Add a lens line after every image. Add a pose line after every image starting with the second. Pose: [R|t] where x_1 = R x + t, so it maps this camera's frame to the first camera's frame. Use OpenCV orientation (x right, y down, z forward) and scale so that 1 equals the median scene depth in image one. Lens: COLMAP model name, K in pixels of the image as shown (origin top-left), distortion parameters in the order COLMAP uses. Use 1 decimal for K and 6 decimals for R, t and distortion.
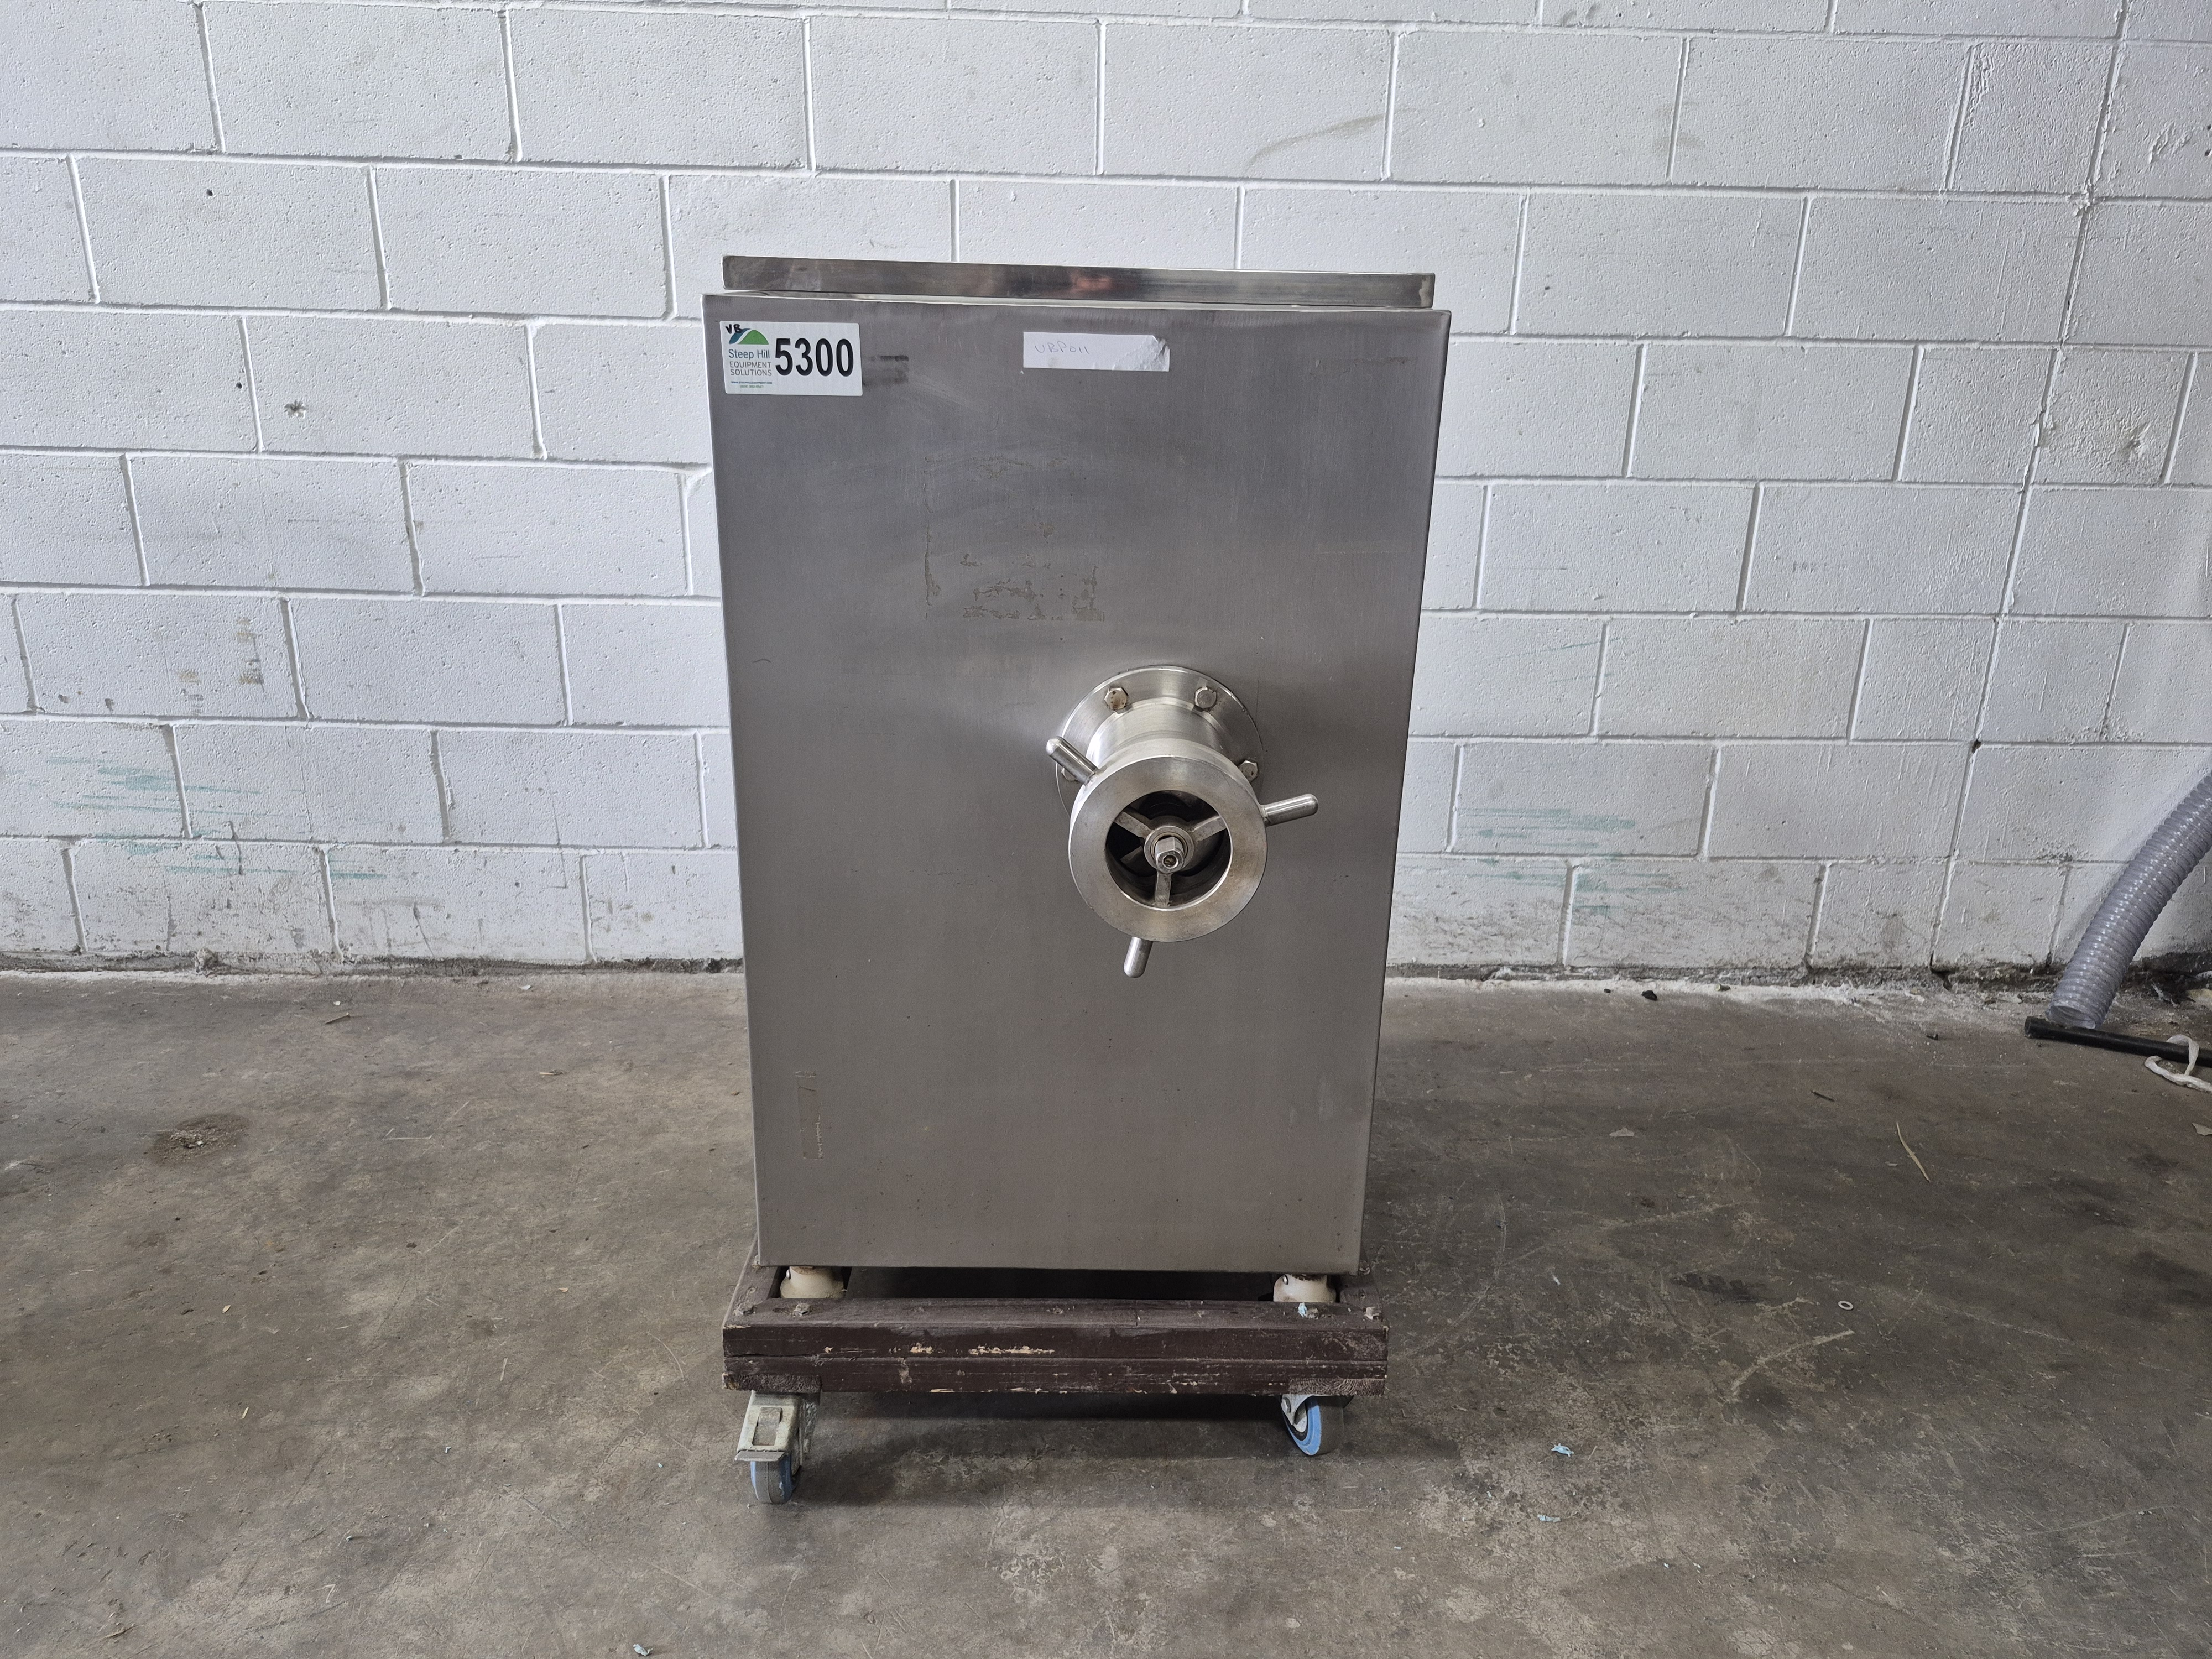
lens RADIAL K [[1525.4, 0, 1105.1], [0, 1525.4, 837.7], [0, 0, 1]] dist [0.088388, -0.123353]
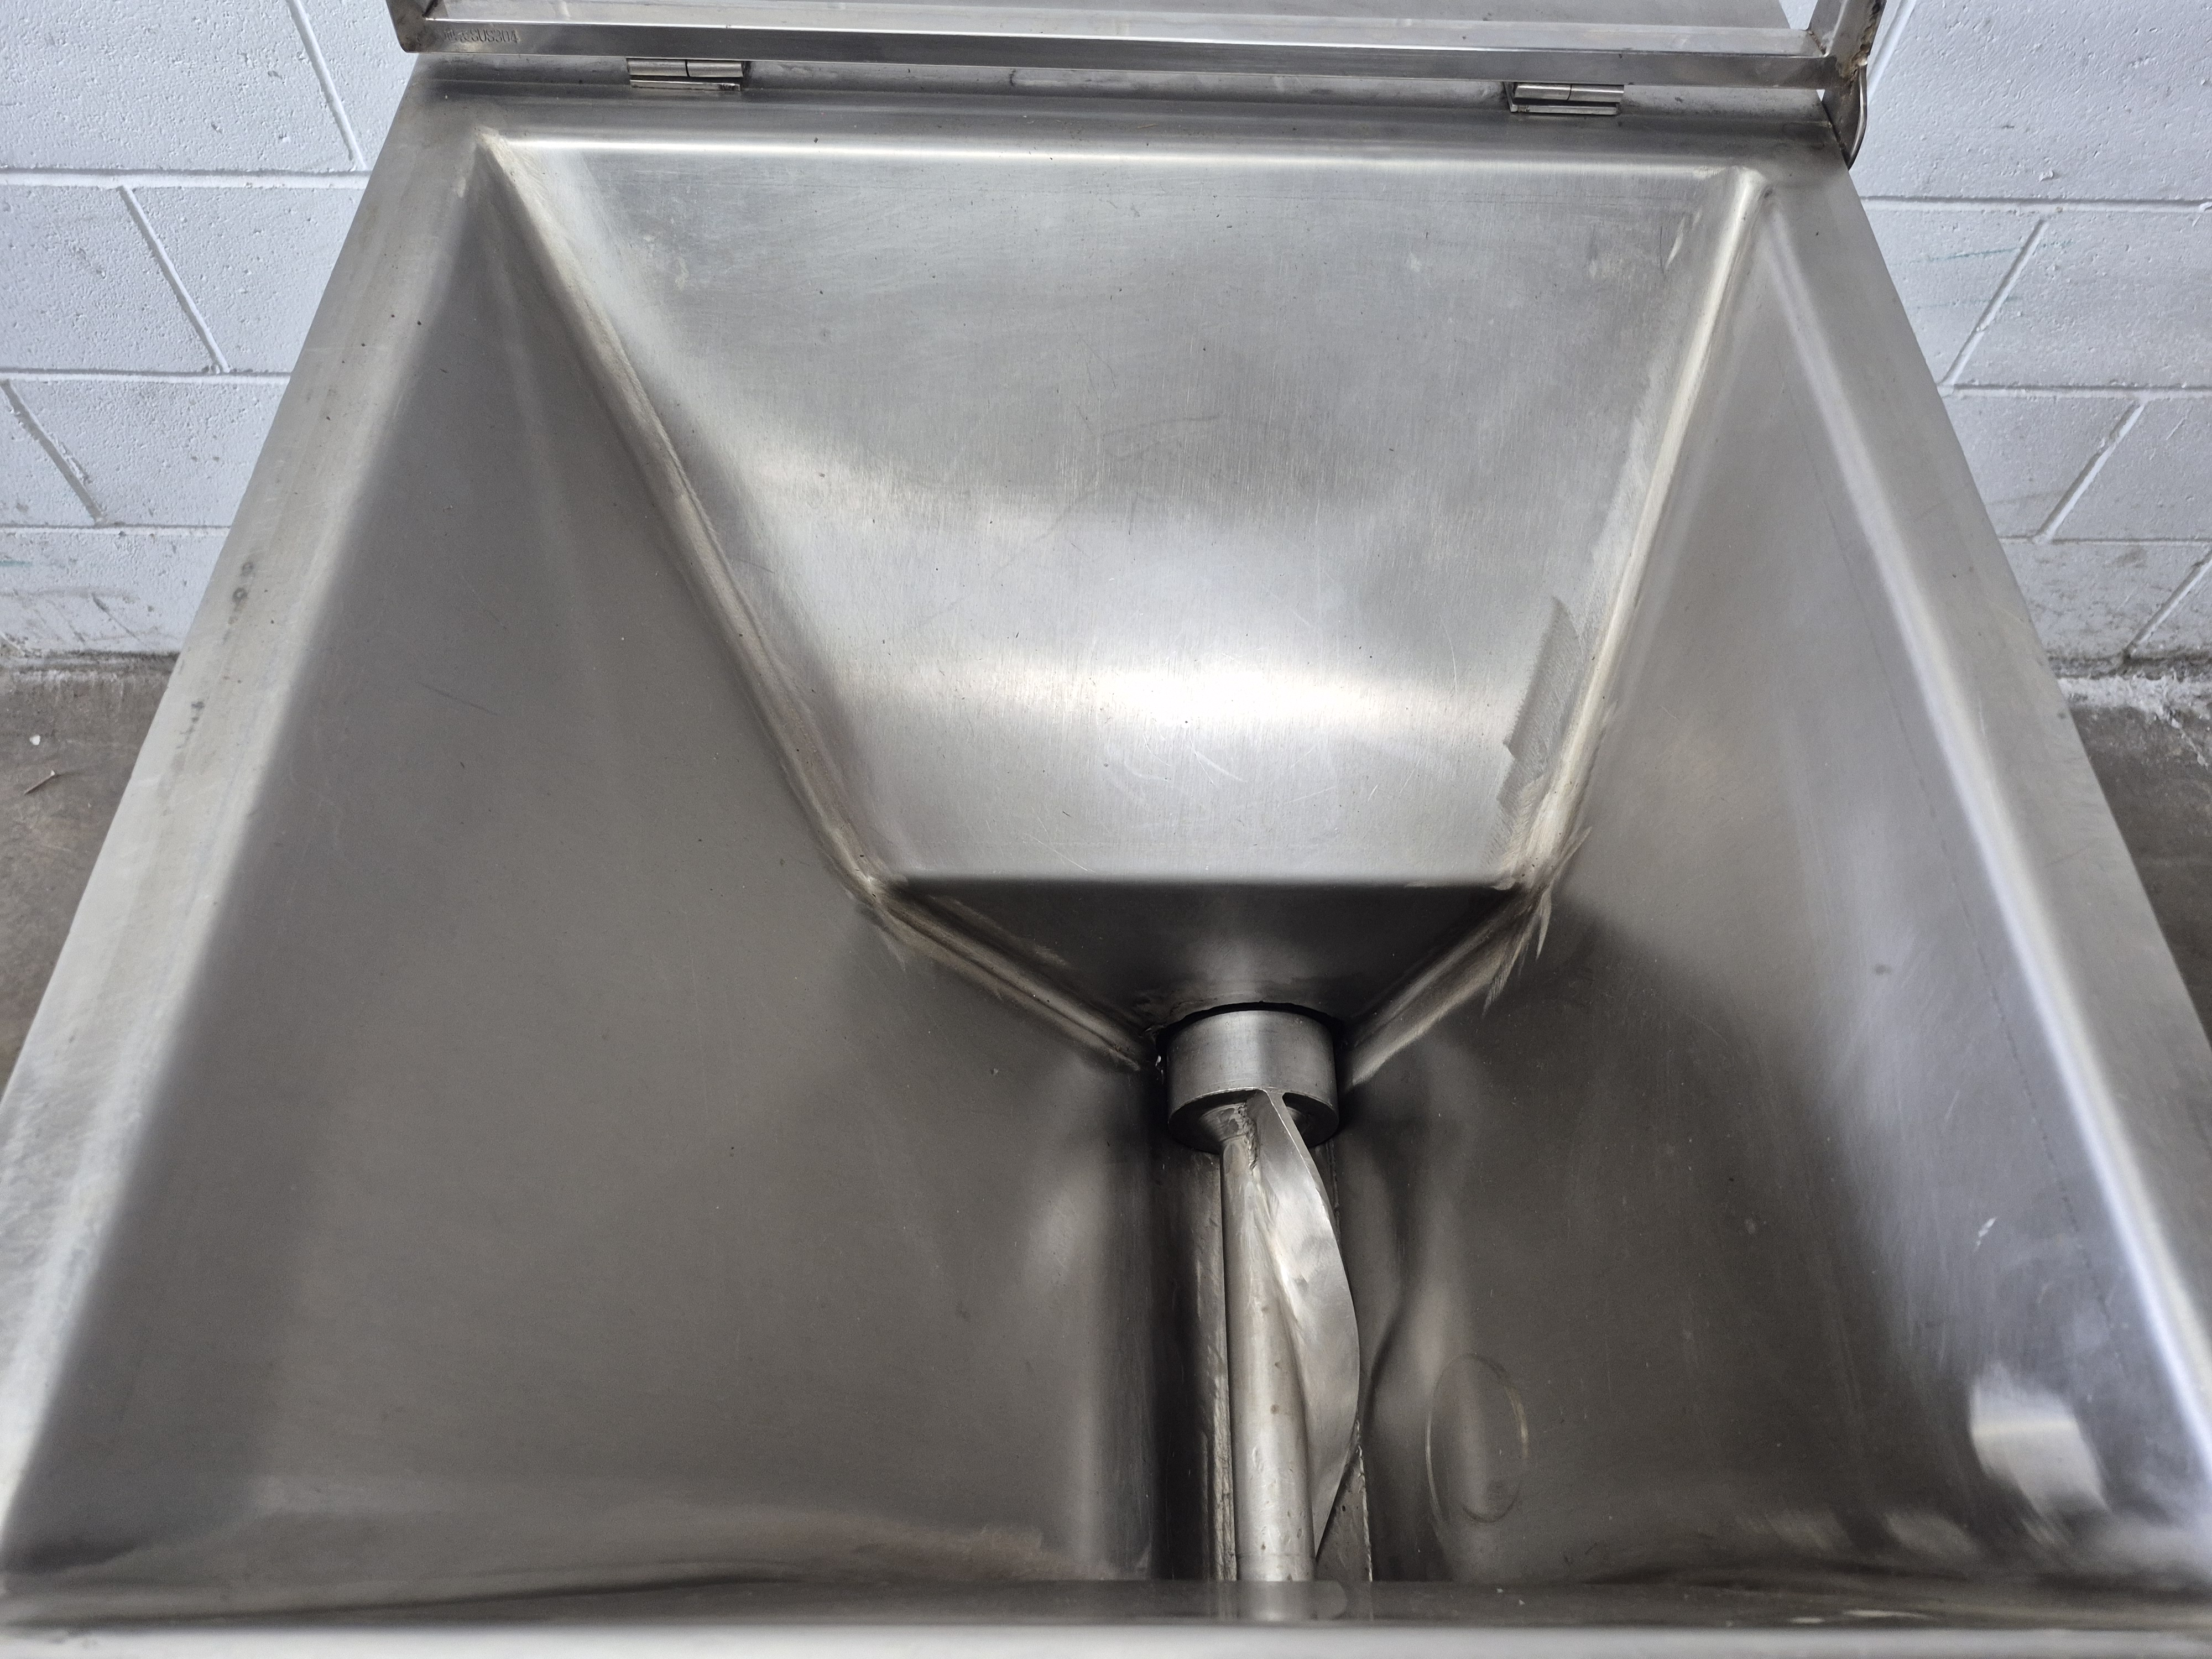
lens RADIAL K [[1545.1, 0, 1108.6], [0, 1545.1, 851.2], [0, 0, 1]] dist [0.045365, -0.045841]
pose [[0.999954, 0.004616, 0.008385, -0.015901], [-0.008814, 0.785775, 0.618449, -0.336099], [-0.003734, -0.618495, 0.785780, 0.462682]]
